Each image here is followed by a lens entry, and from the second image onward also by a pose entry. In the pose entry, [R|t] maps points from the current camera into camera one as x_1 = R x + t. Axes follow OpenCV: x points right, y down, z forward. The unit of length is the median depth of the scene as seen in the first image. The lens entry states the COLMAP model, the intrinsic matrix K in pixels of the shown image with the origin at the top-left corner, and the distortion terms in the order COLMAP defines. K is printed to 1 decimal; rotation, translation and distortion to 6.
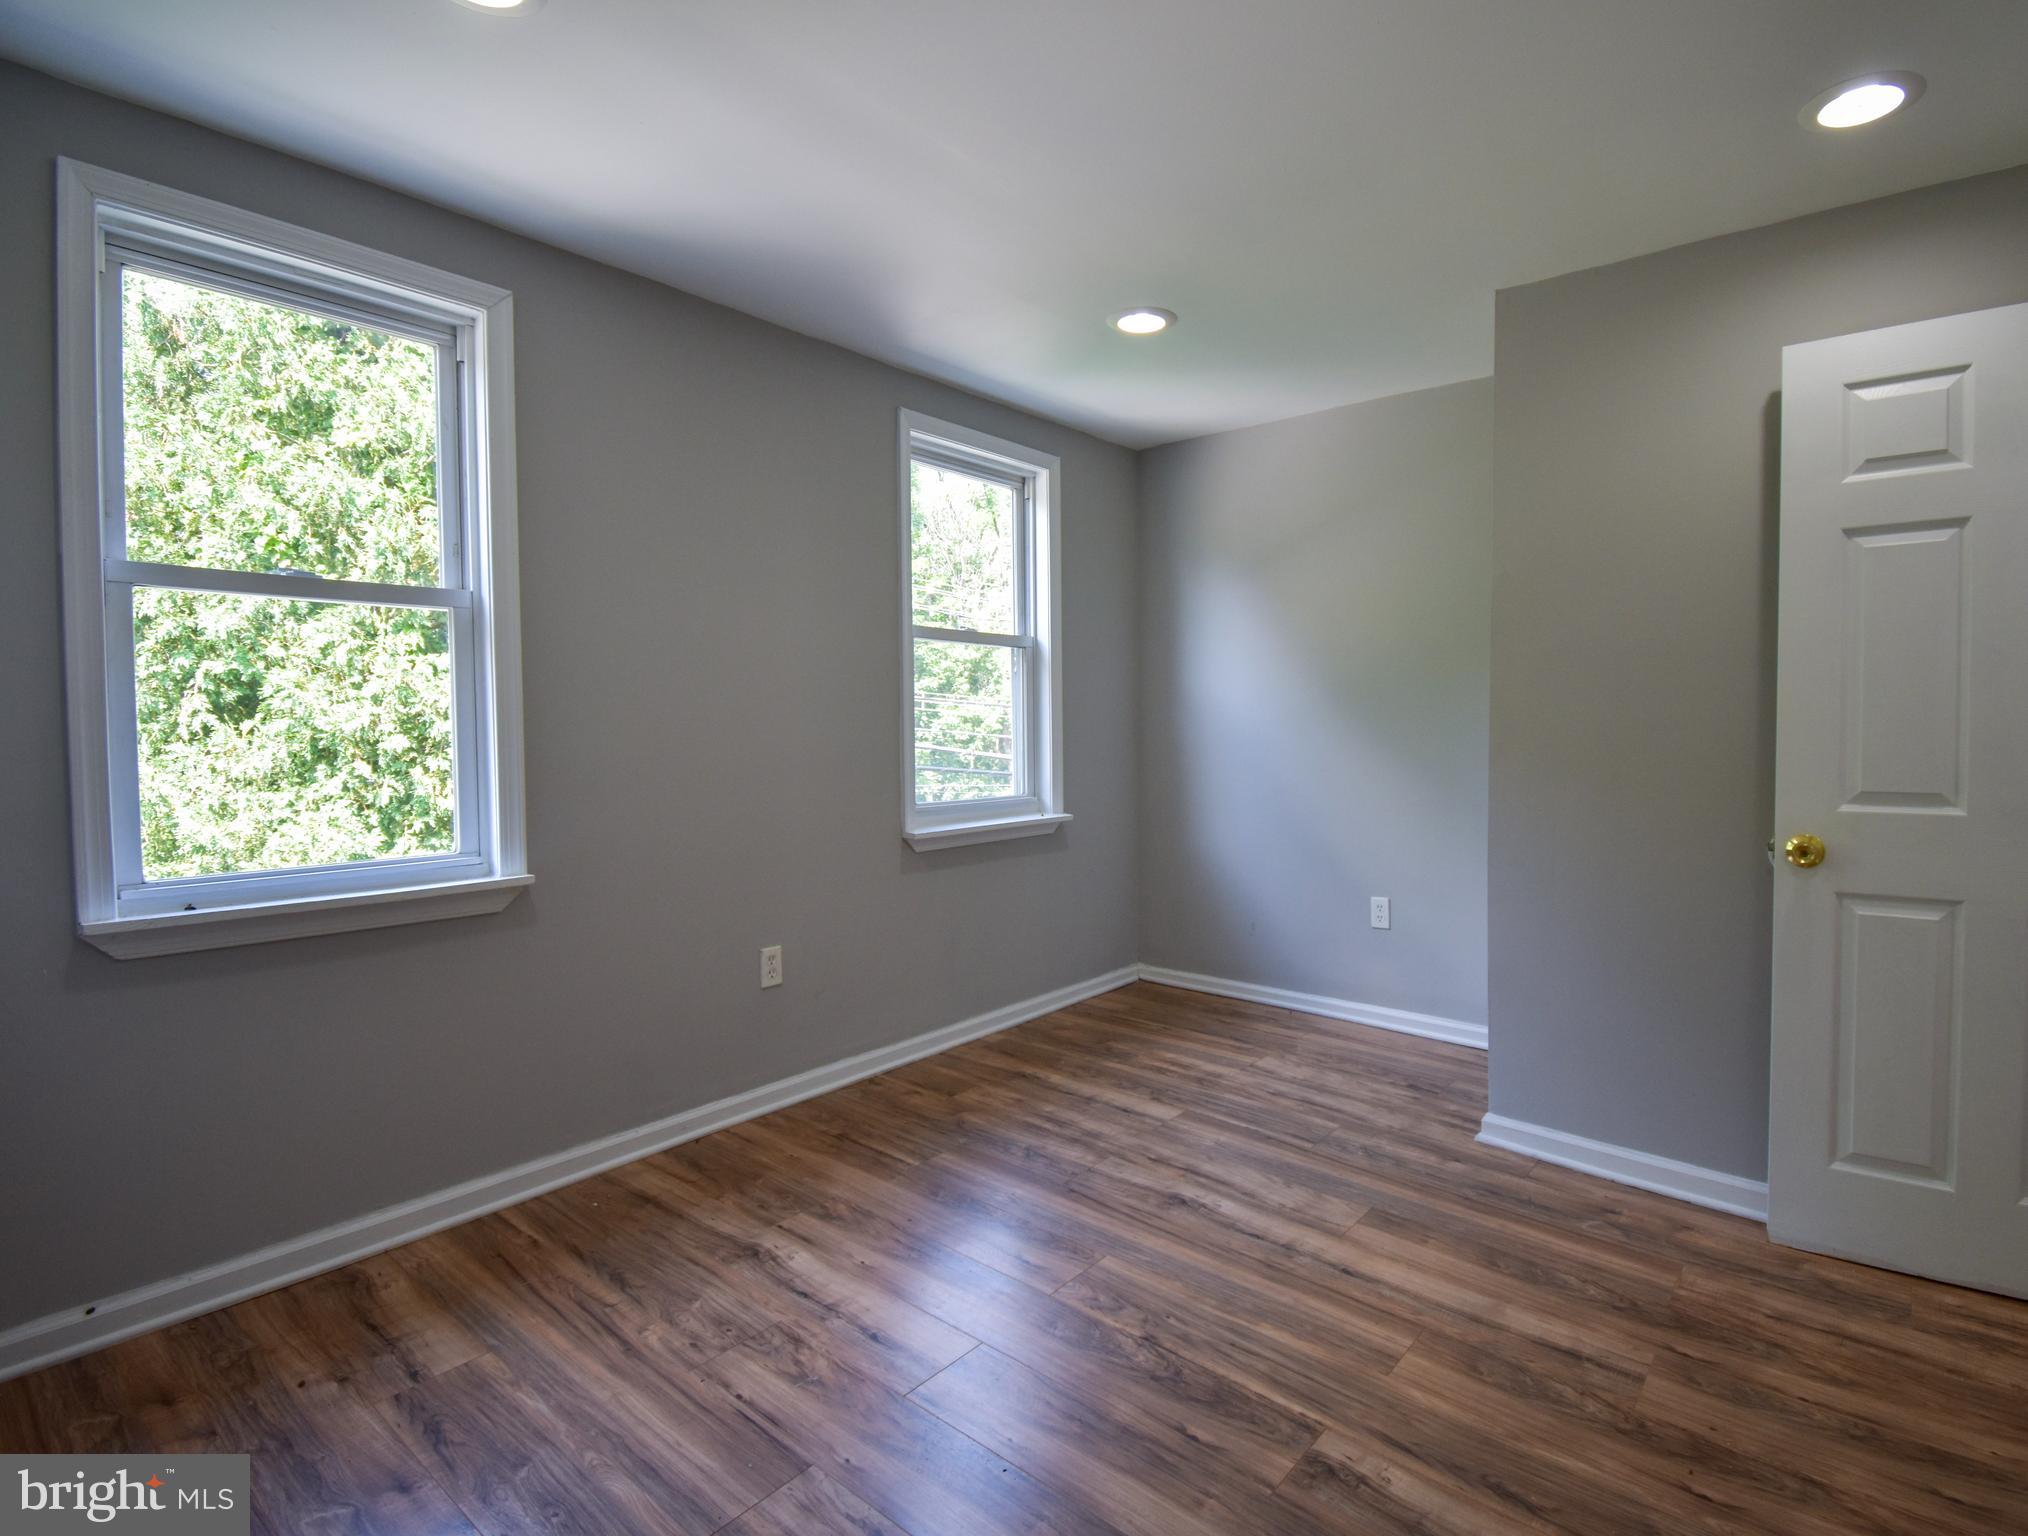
lens RADIAL K [[1008.2, 0, 1016.4], [0, 1008.2, 755.5], [0, 0, 1]] dist [-0.001267, -0.007510]
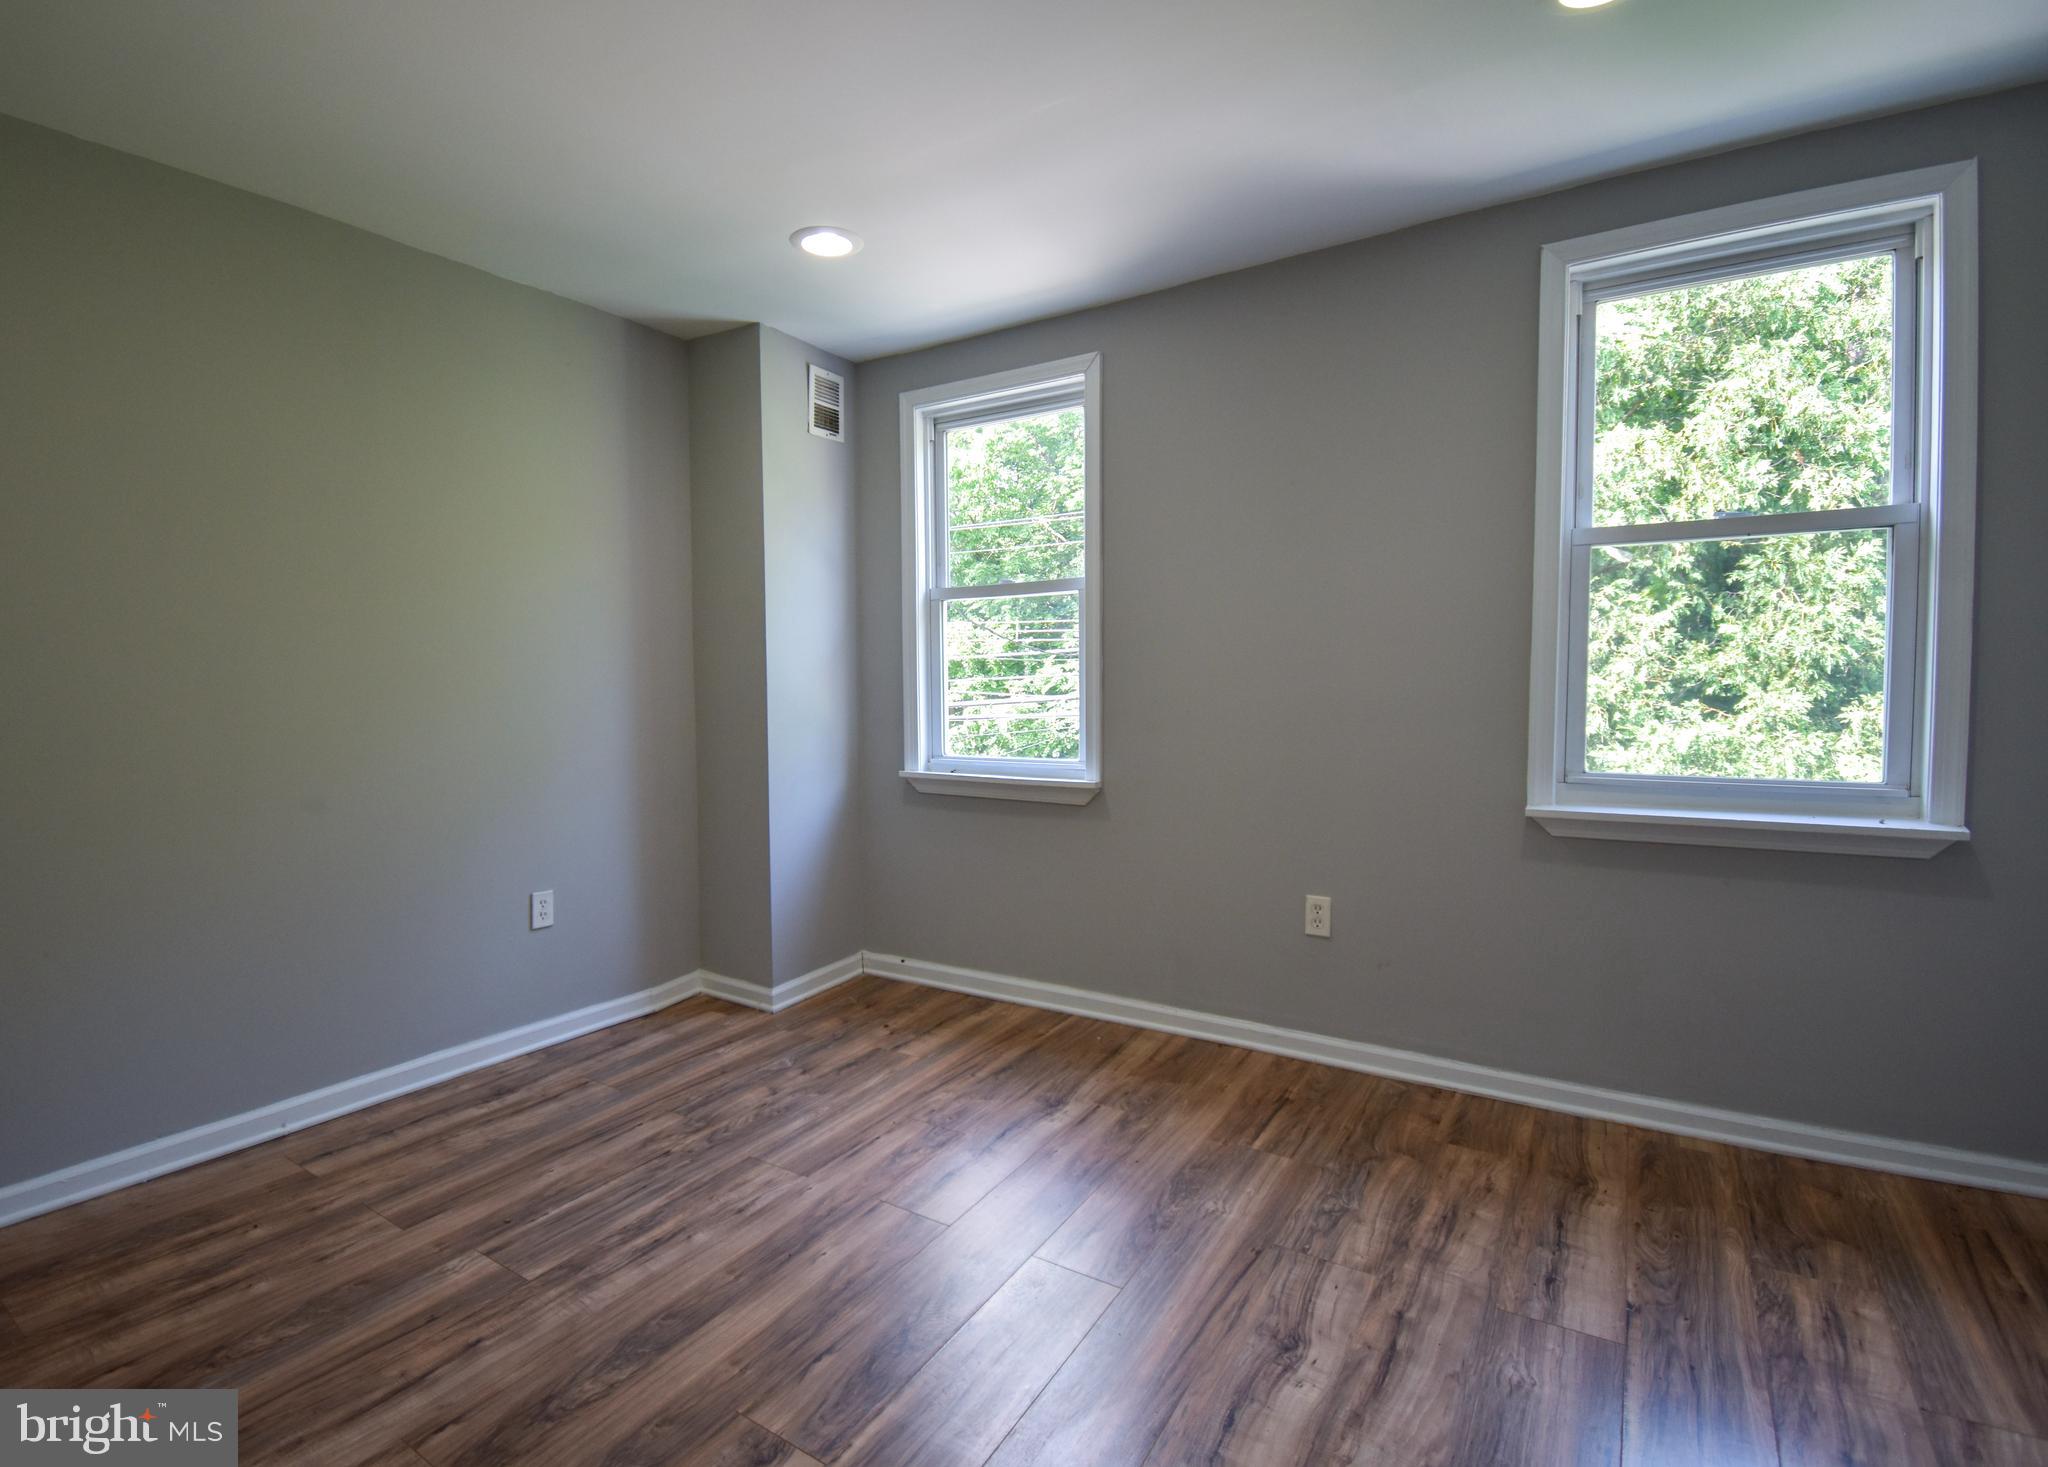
lens RADIAL K [[968.4, 0, 1024.7], [0, 968.4, 723.8], [0, 0, 1]] dist [-0.008680, -0.005556]
pose [[0.135803, 0.049531, -0.989497, 0.733389], [-0.019075, 0.998695, 0.047374, -0.018574], [0.990552, 0.012441, 0.136571, 0.676184]]
